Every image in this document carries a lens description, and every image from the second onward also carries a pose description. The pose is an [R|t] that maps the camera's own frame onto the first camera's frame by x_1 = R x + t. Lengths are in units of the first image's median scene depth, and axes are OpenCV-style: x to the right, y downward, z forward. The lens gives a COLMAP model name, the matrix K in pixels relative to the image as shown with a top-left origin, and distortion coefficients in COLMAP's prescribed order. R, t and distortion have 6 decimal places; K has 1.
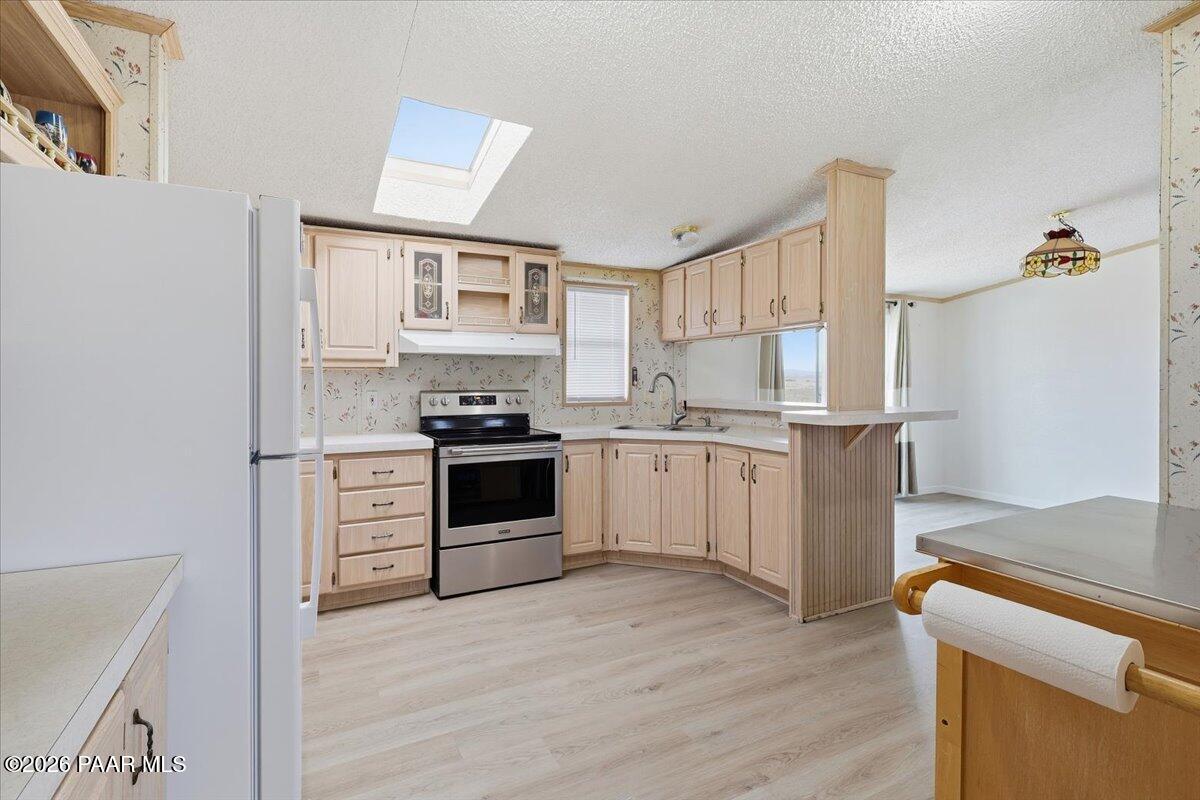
lens RADIAL K [[576.1, 0, 602.8], [0, 576.1, 378.4], [0, 0, 1]] dist [-0.000574, -0.000155]
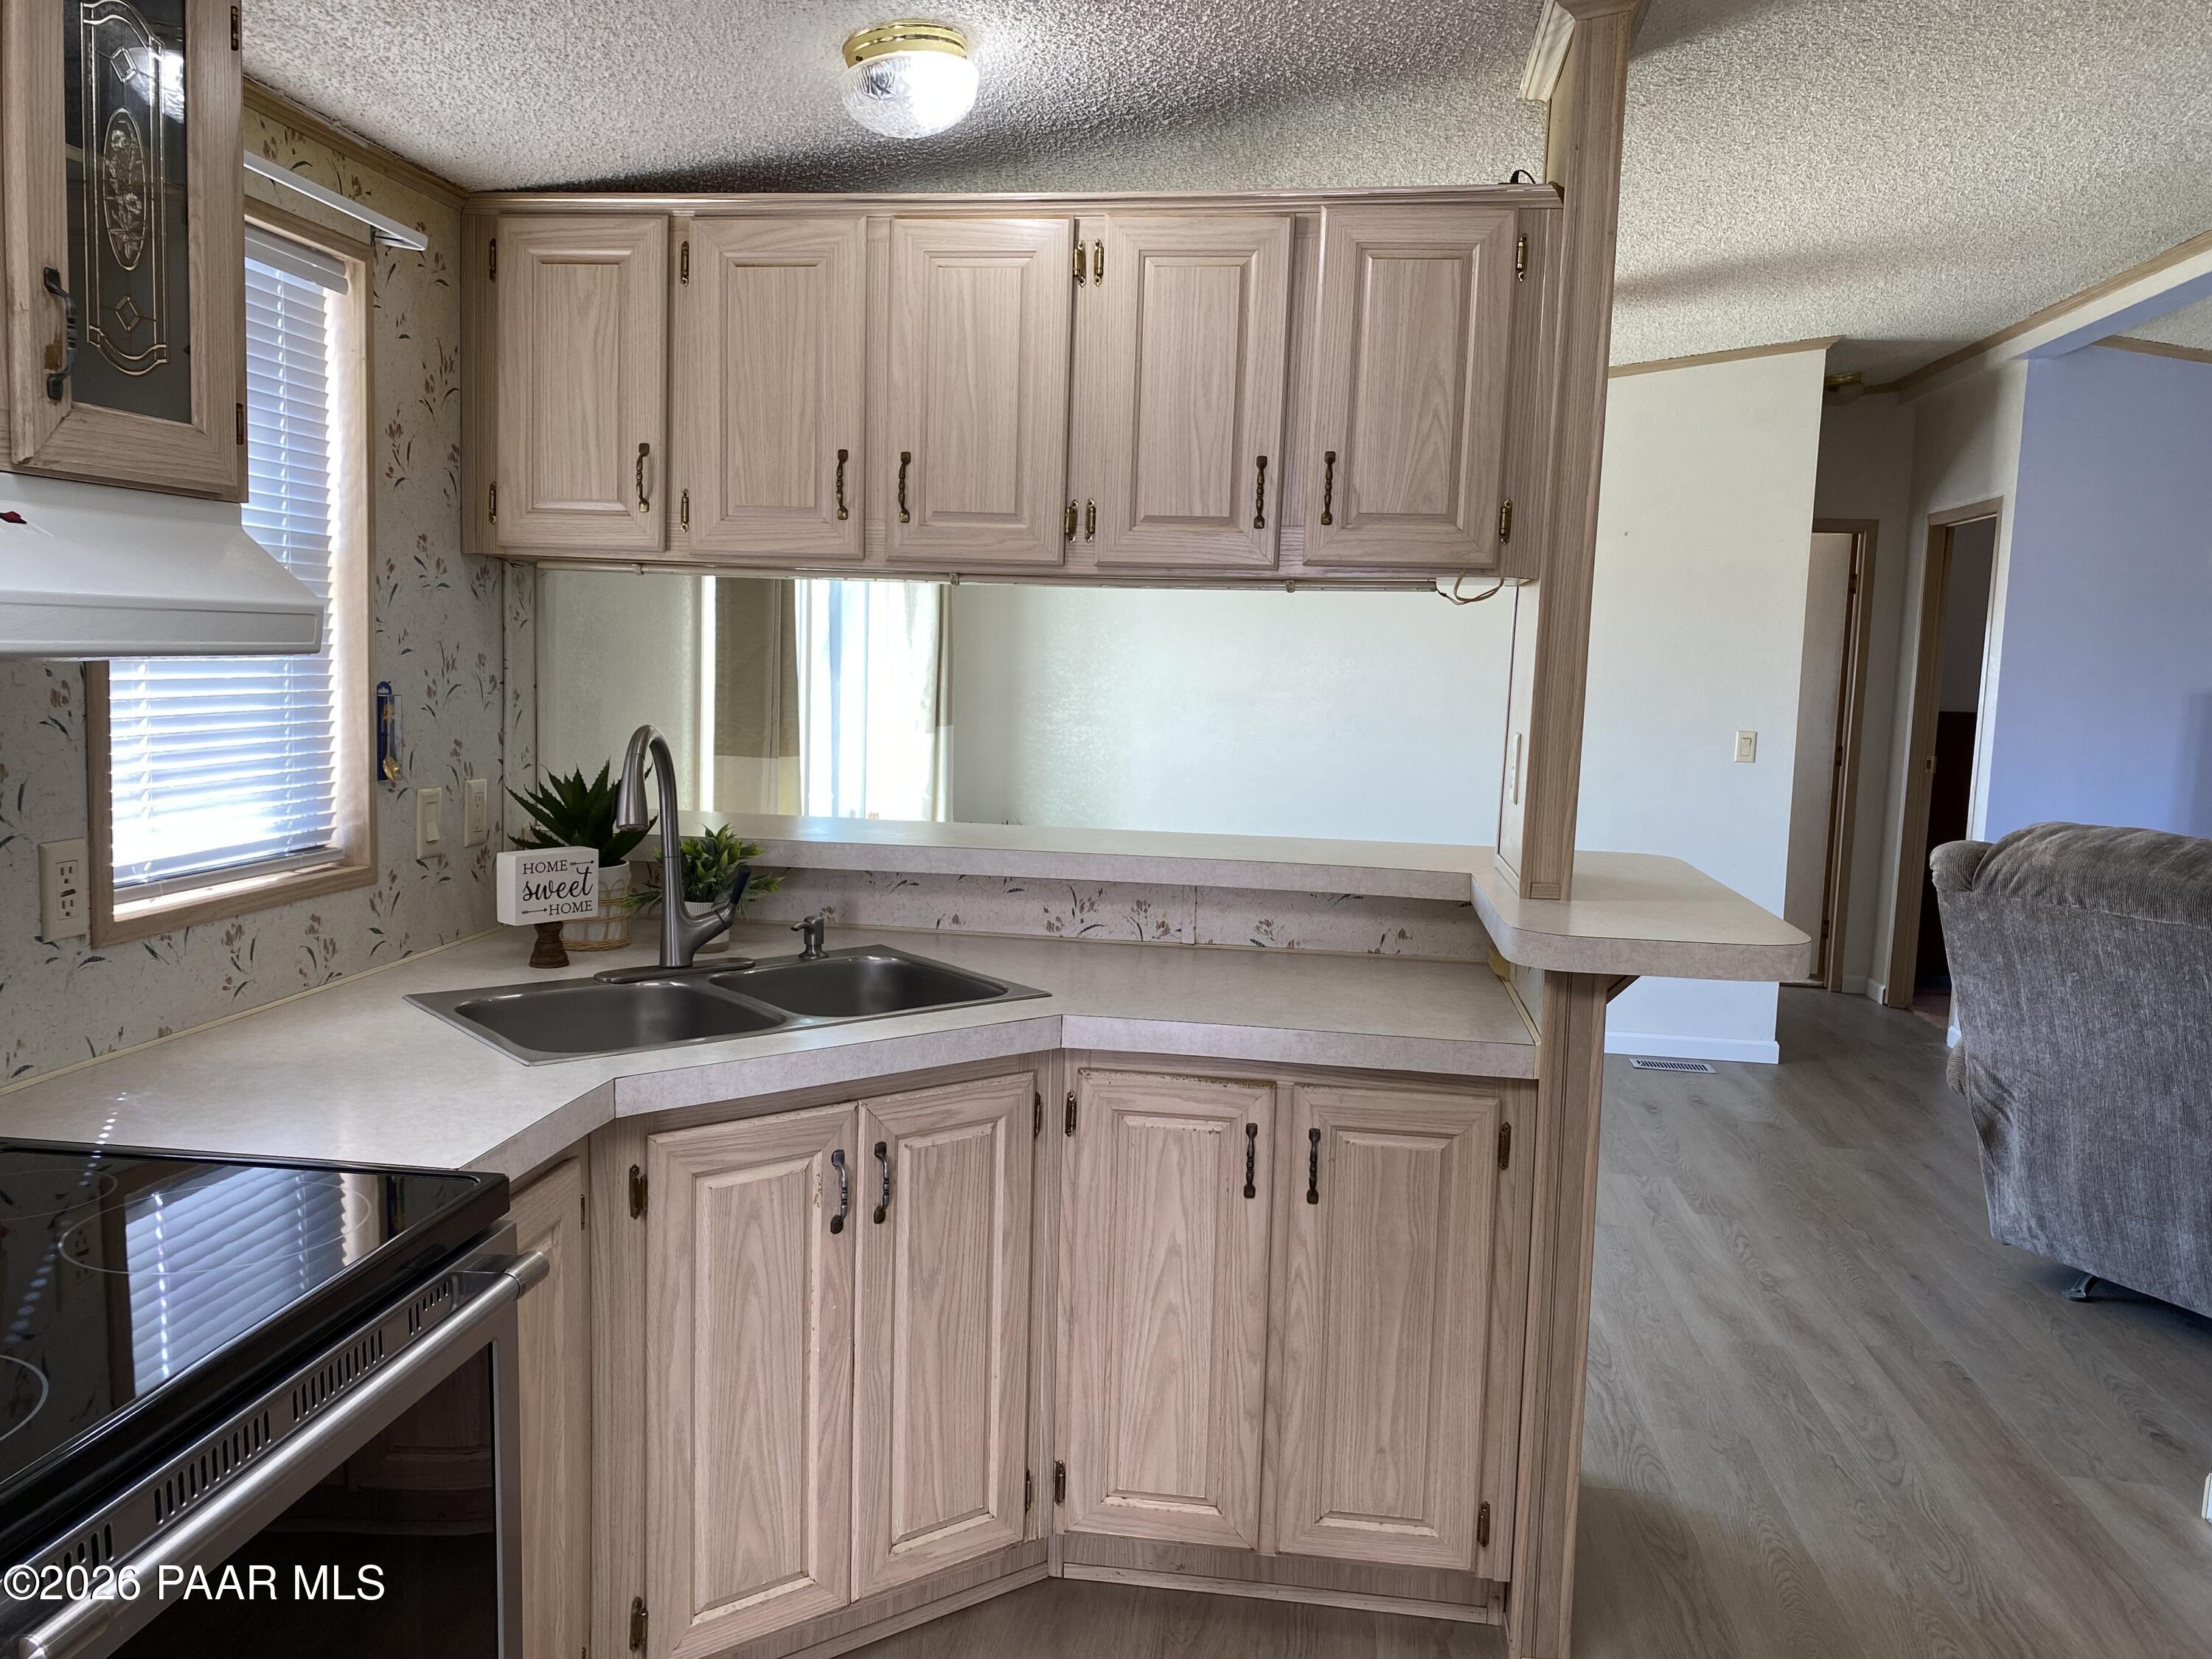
lens RADIAL K [[1696.8, 0, 1106.0], [0, 1696.8, 829.5], [0, 0, 1]] dist [0.004278, 0.001401]
pose [[0.571763, -0.068165, 0.817582, -0.326811], [-0.036568, 0.993435, 0.108400, -0.050008], [-0.819603, -0.091877, 0.565517, 0.571963]]
